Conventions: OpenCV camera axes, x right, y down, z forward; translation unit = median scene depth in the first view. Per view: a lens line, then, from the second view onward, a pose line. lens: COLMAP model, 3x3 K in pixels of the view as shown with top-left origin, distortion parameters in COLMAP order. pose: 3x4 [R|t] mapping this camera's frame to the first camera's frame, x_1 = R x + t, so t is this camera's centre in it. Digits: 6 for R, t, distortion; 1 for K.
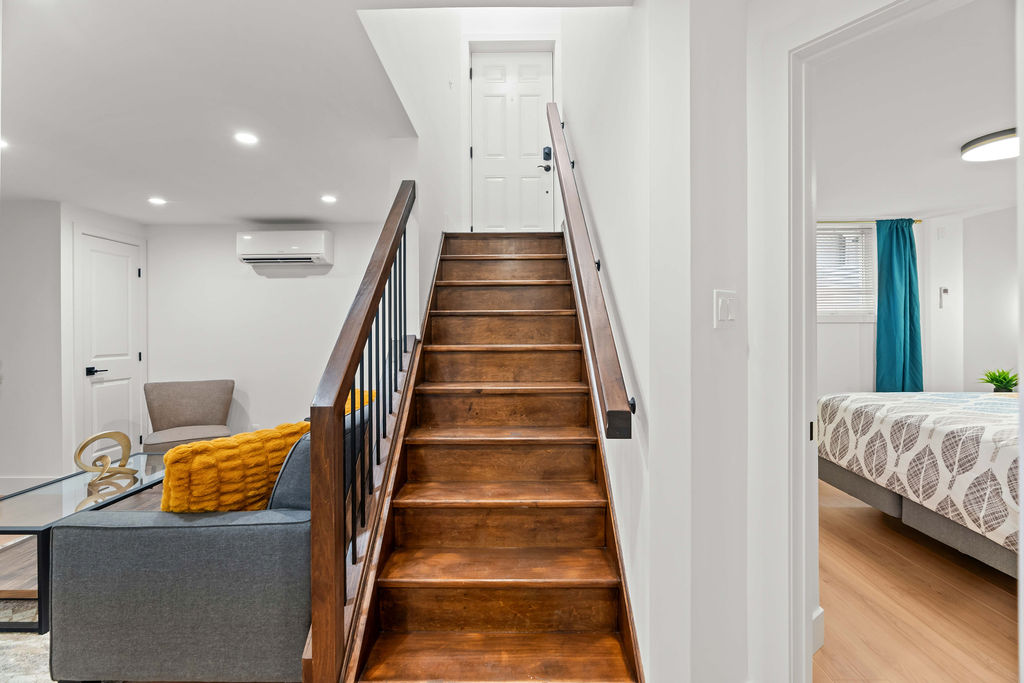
lens RADIAL K [[461.9, 0, 511.5], [0, 461.9, 327.5], [0, 0, 1]] dist [-0.010224, 0.002992]
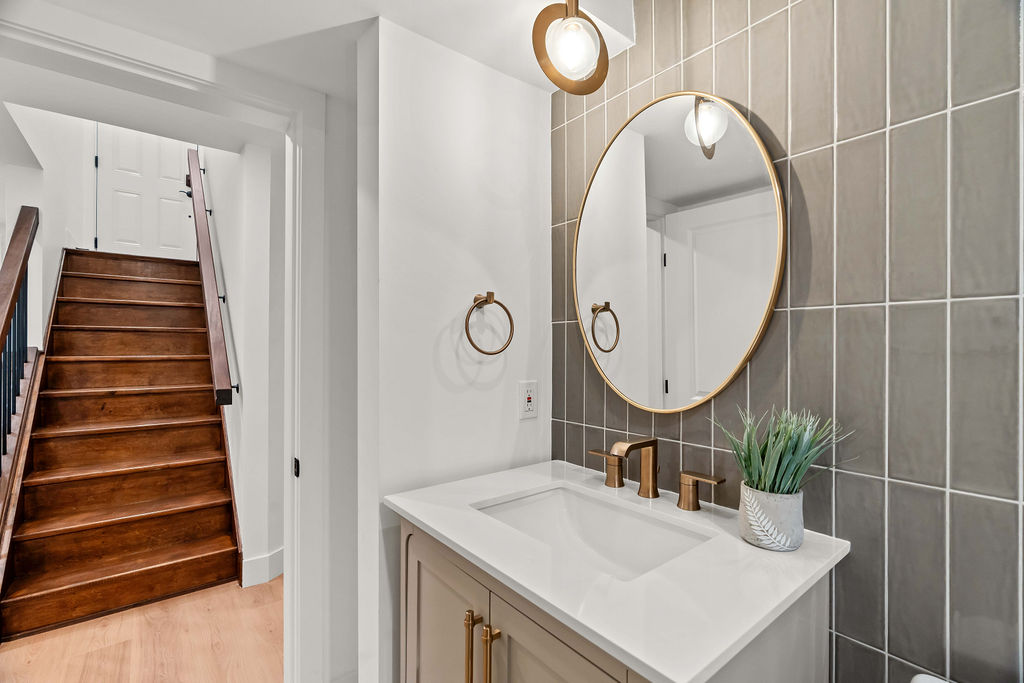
lens RADIAL K [[461.9, 0, 511.5], [0, 461.9, 345.3], [0, 0, 1]] dist [-0.010224, 0.002992]
pose [[0.780897, 0.009079, 0.624594, -0.006399], [-0.009889, 0.999949, -0.002171, 0.003439], [-0.624582, -0.004481, 0.780946, -0.611511]]
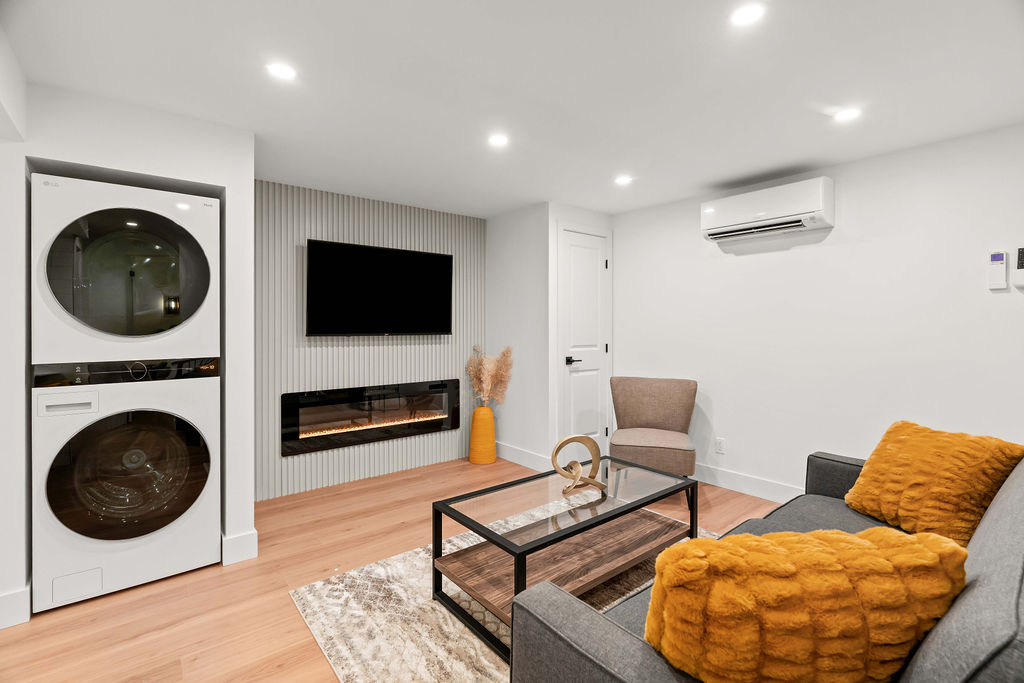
lens RADIAL K [[461.9, 0, 511.1], [0, 461.9, 334.4], [0, 0, 1]] dist [-0.010224, 0.002992]
pose [[0.638975, 0.020495, -0.768955, -0.295861], [0.000467, 0.999634, 0.027031, 0.010123], [0.769228, -0.017631, 0.638732, 0.347536]]
